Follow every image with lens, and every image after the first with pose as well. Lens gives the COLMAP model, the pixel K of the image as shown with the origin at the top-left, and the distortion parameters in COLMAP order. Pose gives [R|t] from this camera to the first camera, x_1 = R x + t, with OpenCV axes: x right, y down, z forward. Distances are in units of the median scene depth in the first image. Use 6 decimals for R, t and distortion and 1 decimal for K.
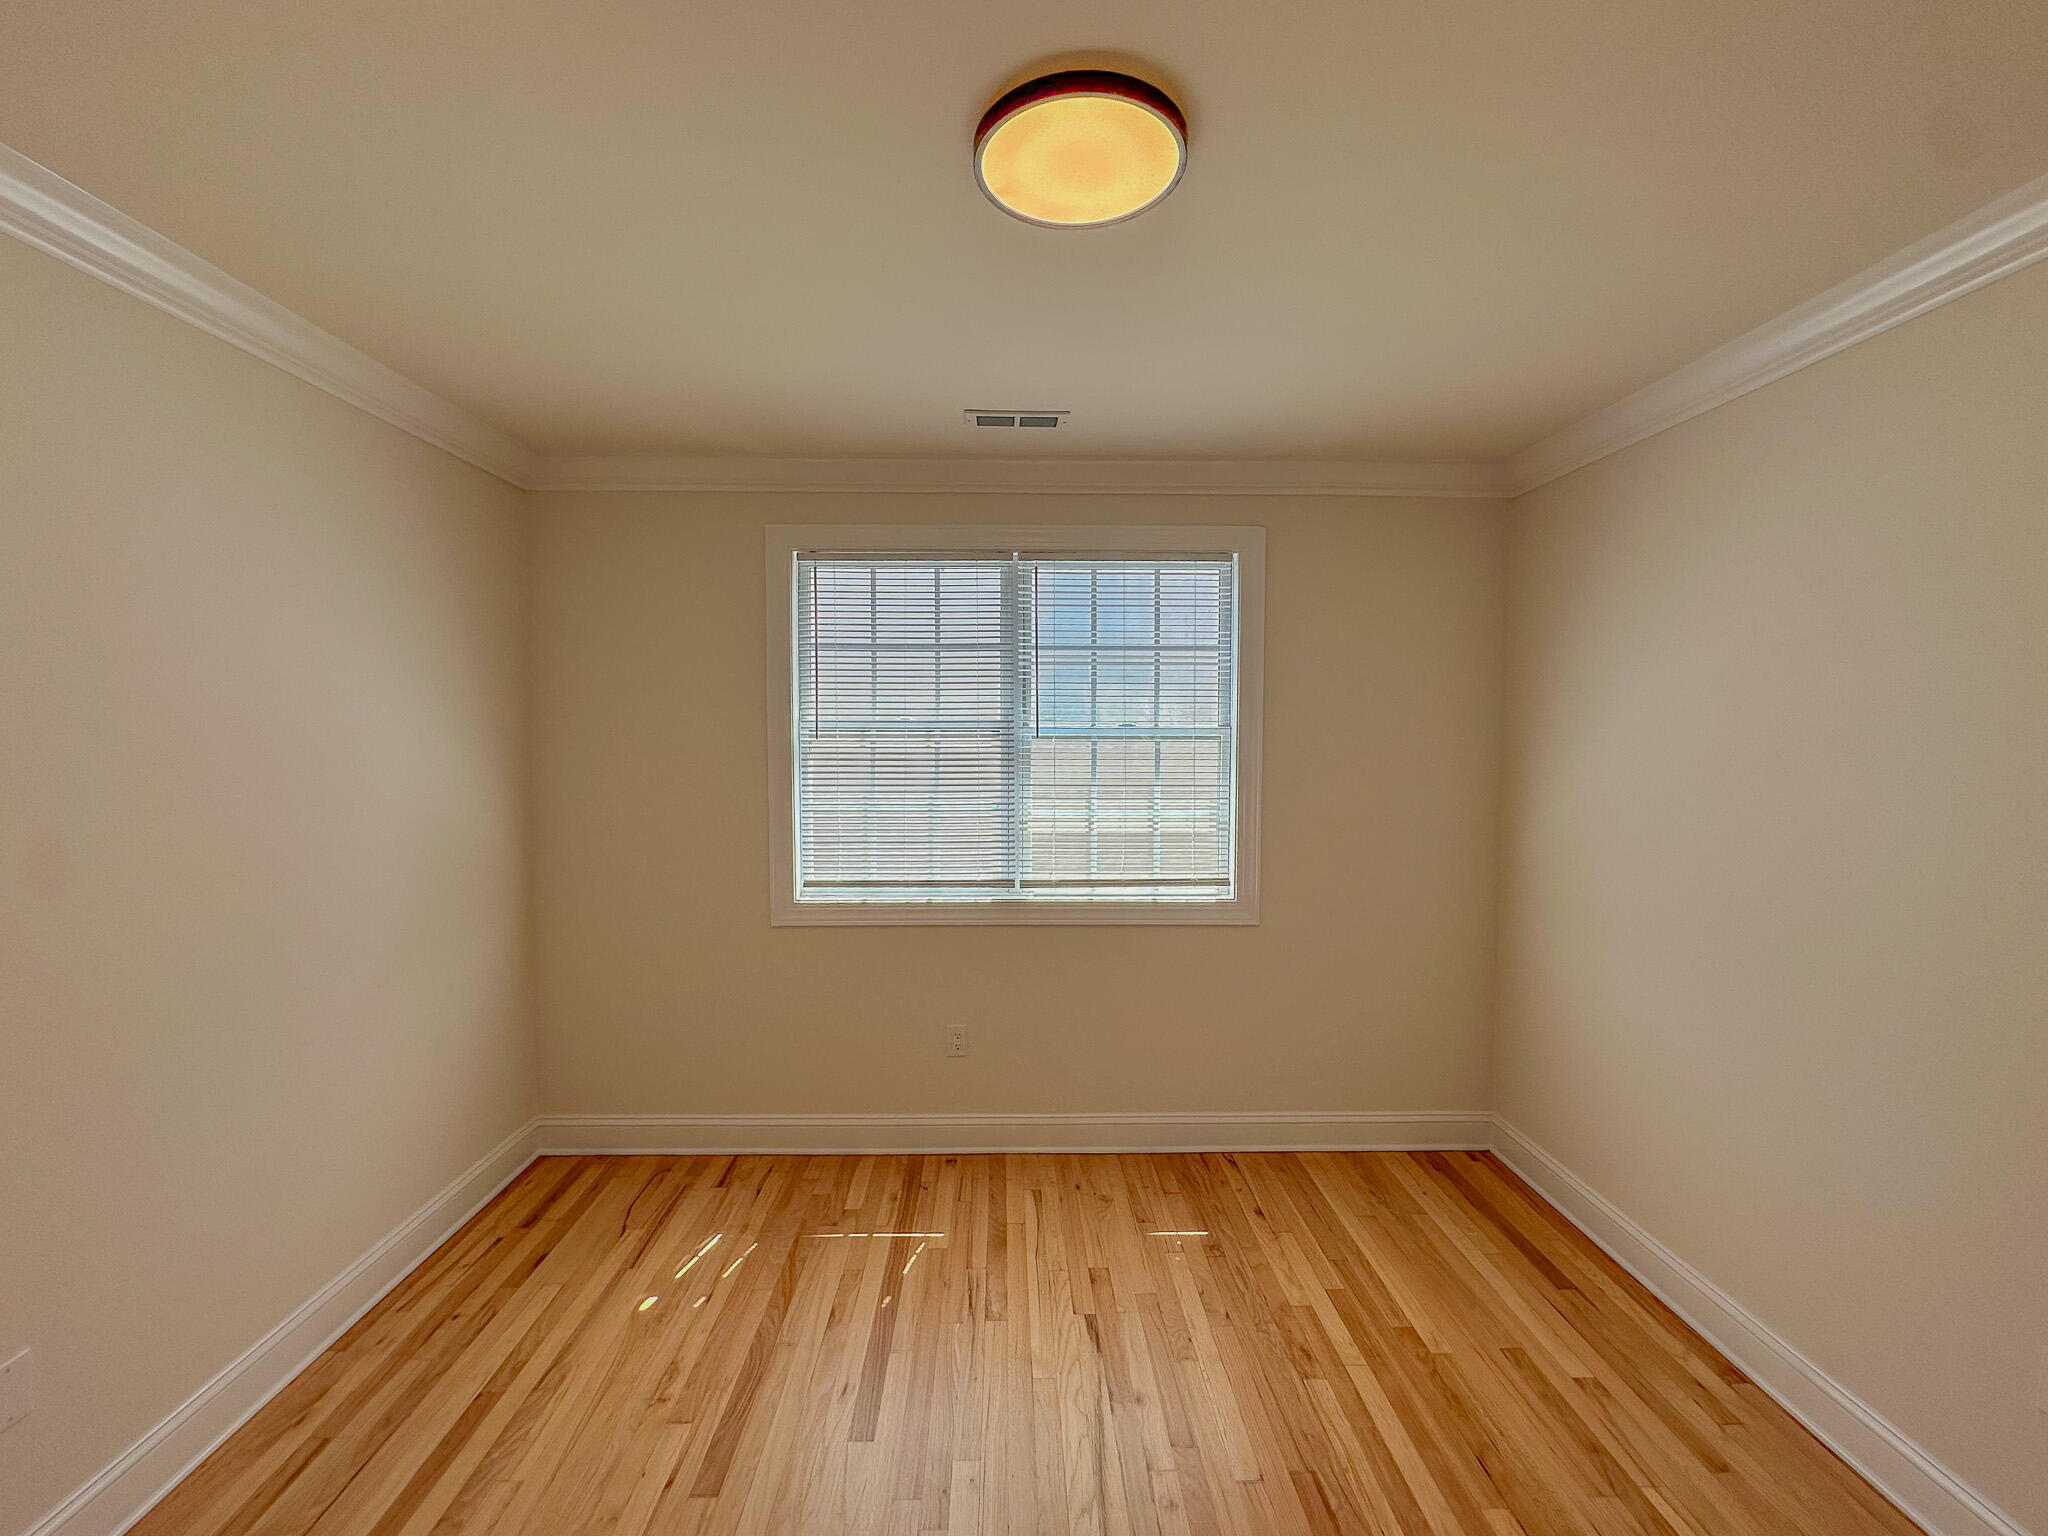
lens RADIAL K [[829.9, 0, 1028.0], [0, 829.9, 773.7], [0, 0, 1]] dist [0.000794, 0.000484]
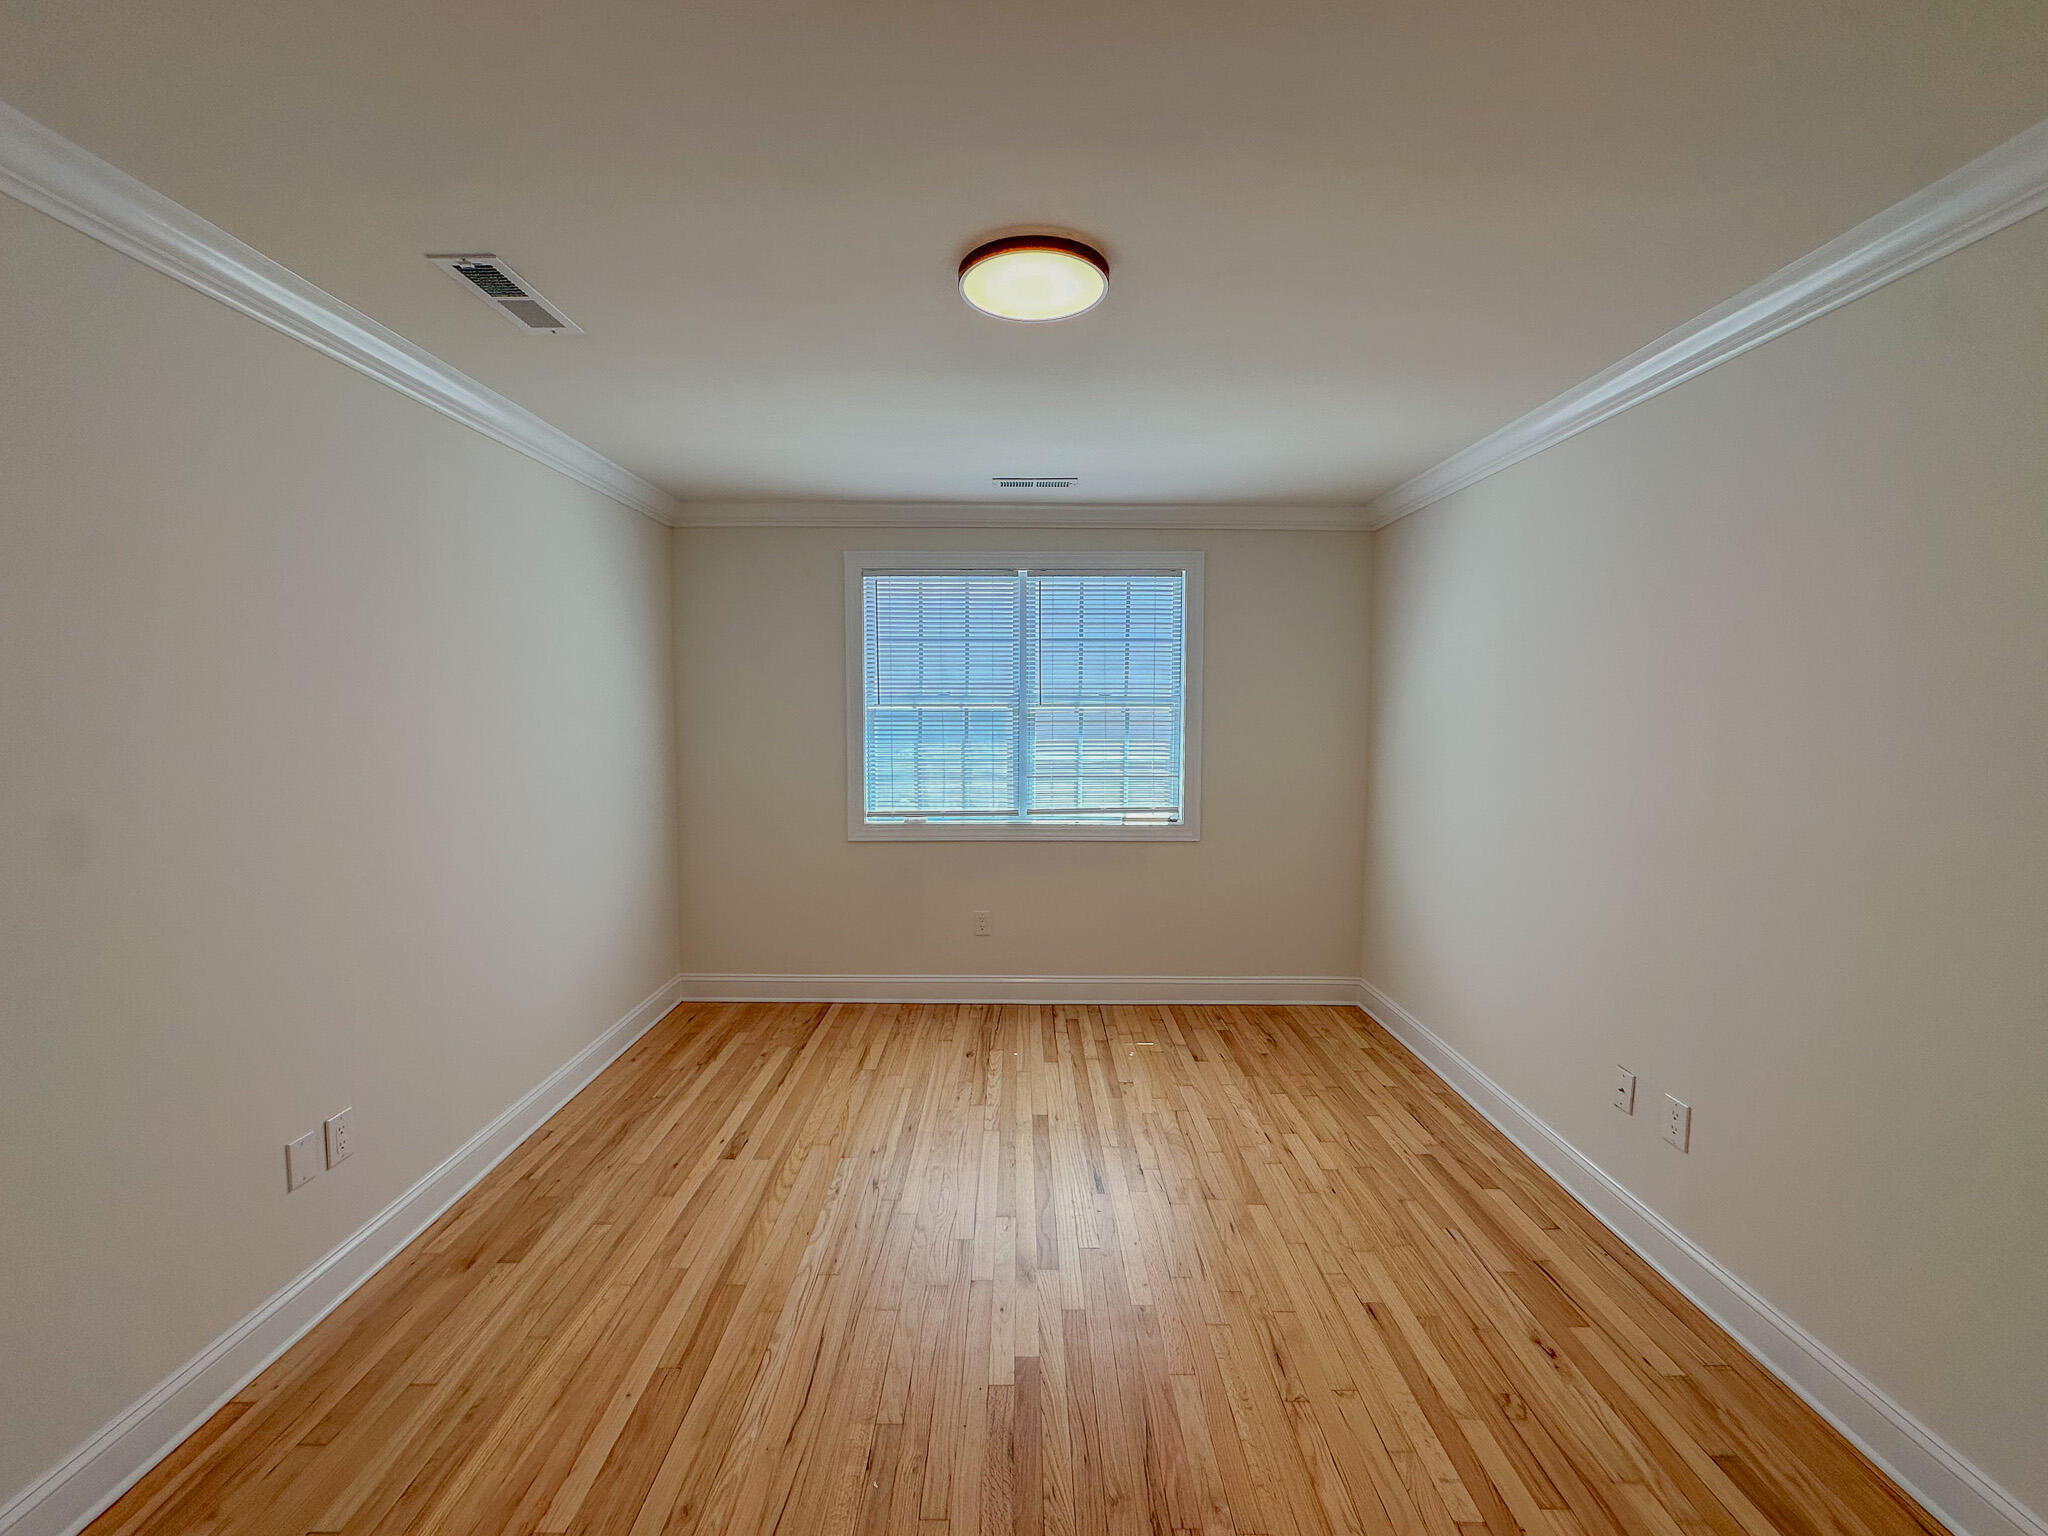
lens RADIAL K [[829.9, 0, 1017.9], [0, 829.9, 769.4], [0, 0, 1]] dist [0.000794, 0.000484]
pose [[0.999997, 0.002379, 0.000803, -0.026158], [-0.002413, 0.999001, 0.044622, 0.000951], [-0.000696, -0.044624, 0.999004, -0.387364]]
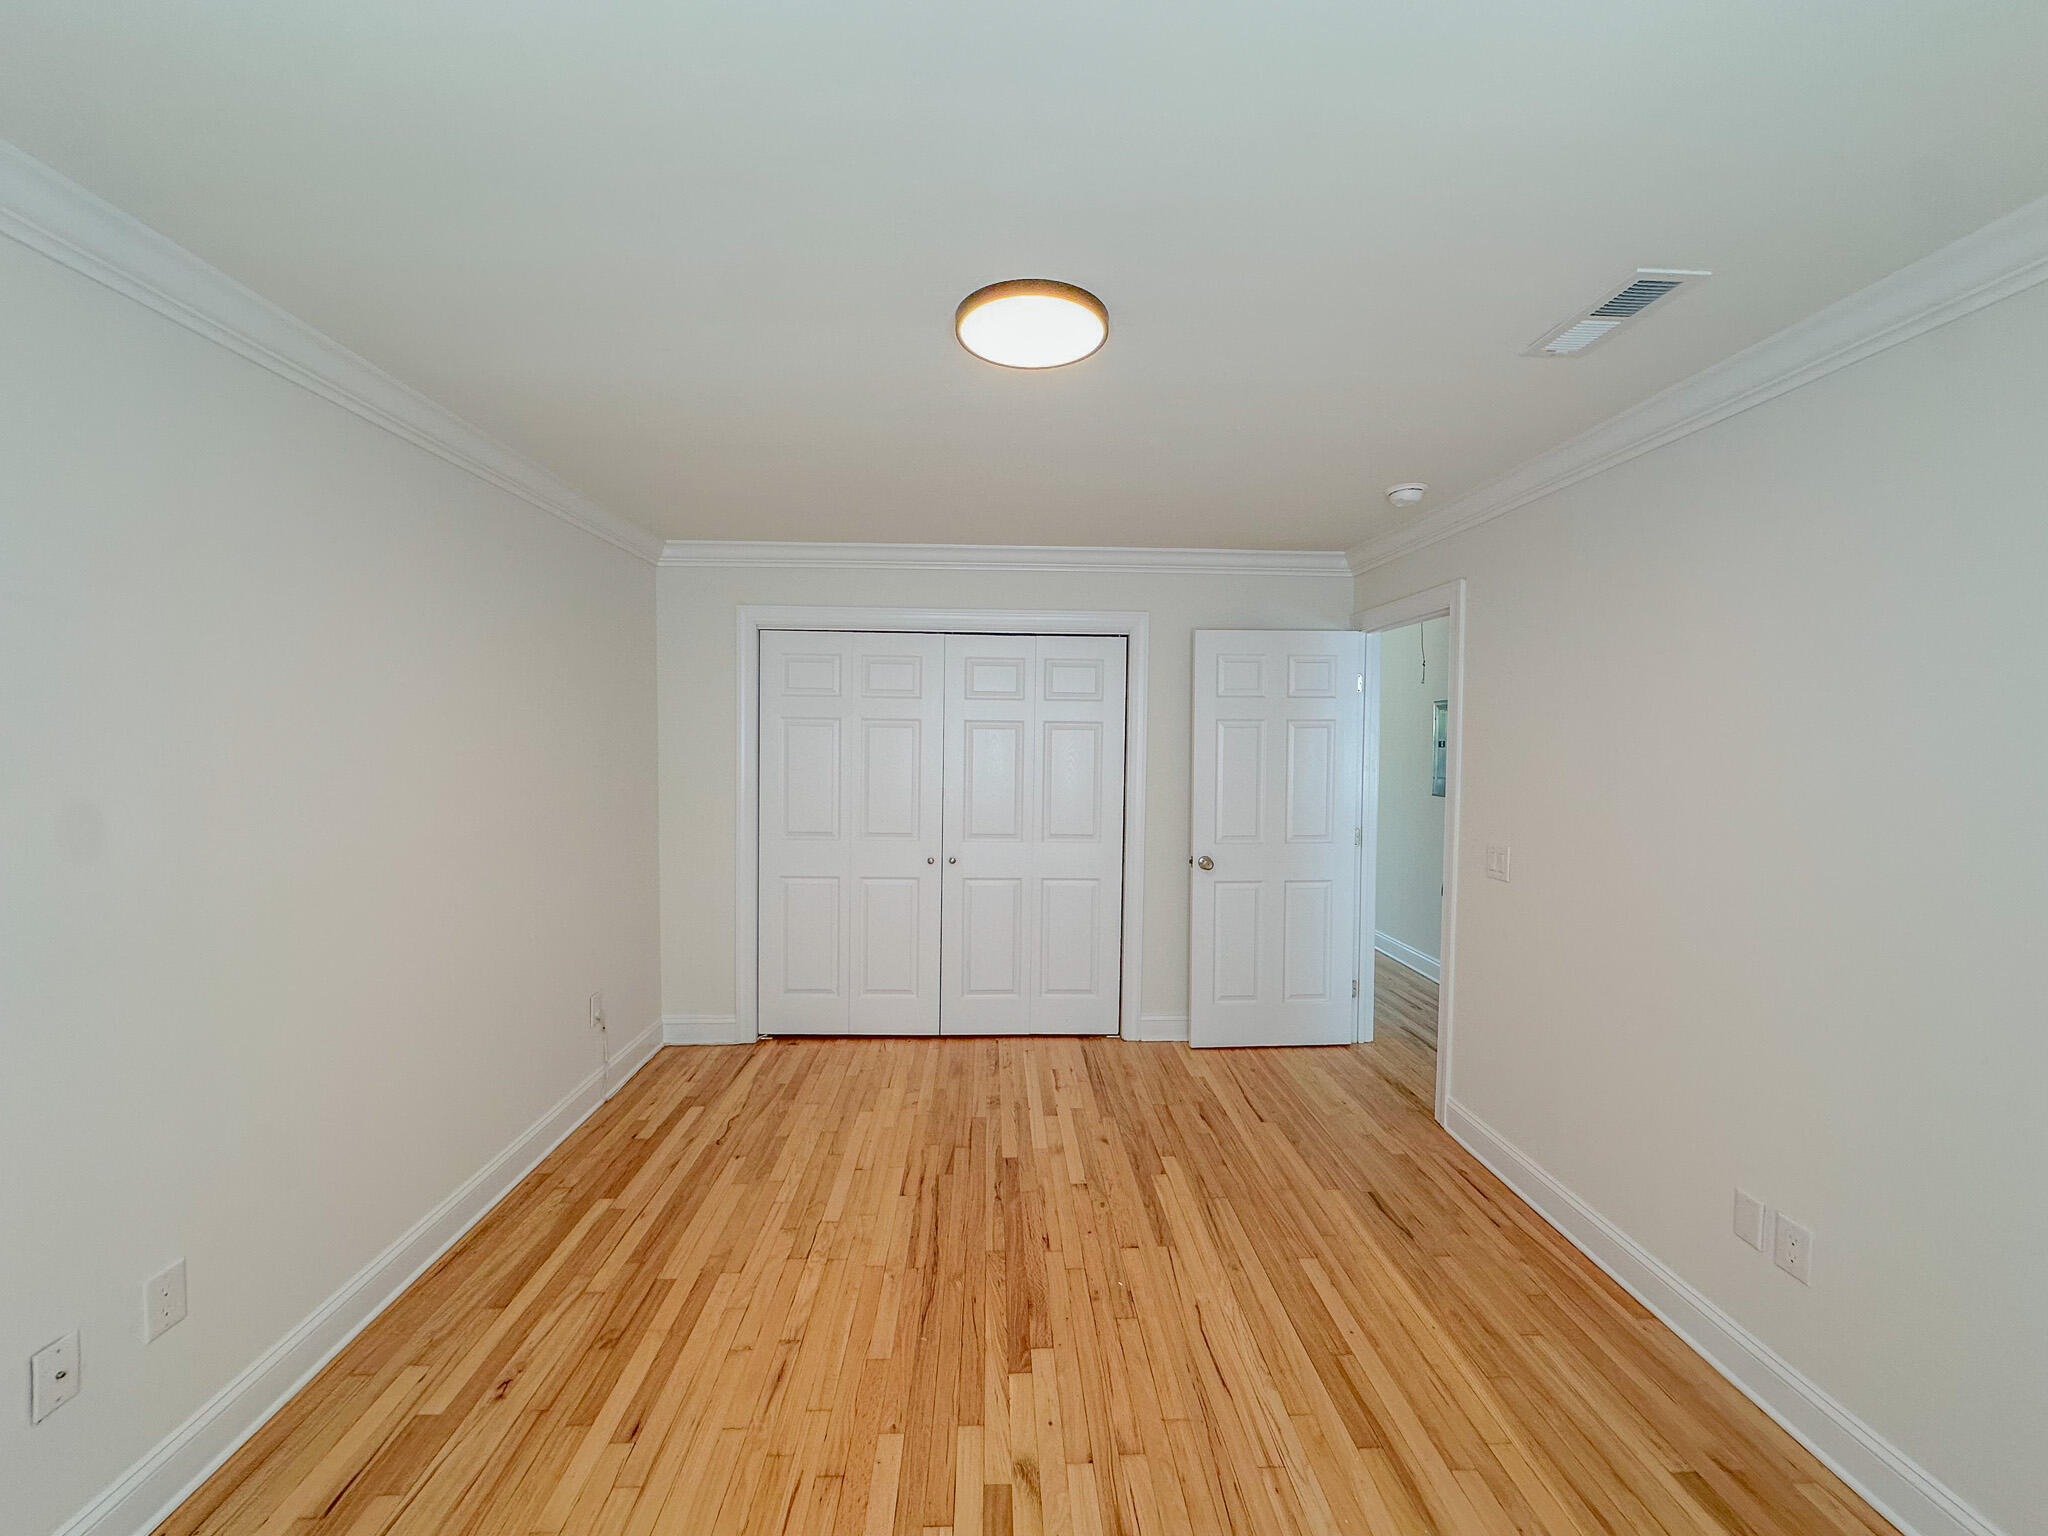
lens RADIAL K [[829.9, 0, 1019.2], [0, 829.9, 764.8], [0, 0, 1]] dist [0.000794, 0.000484]
pose [[-0.999083, -0.011204, -0.041332, 0.017859], [-0.013830, 0.997866, 0.063810, -0.053837], [0.040529, 0.064323, -0.997106, 0.896294]]
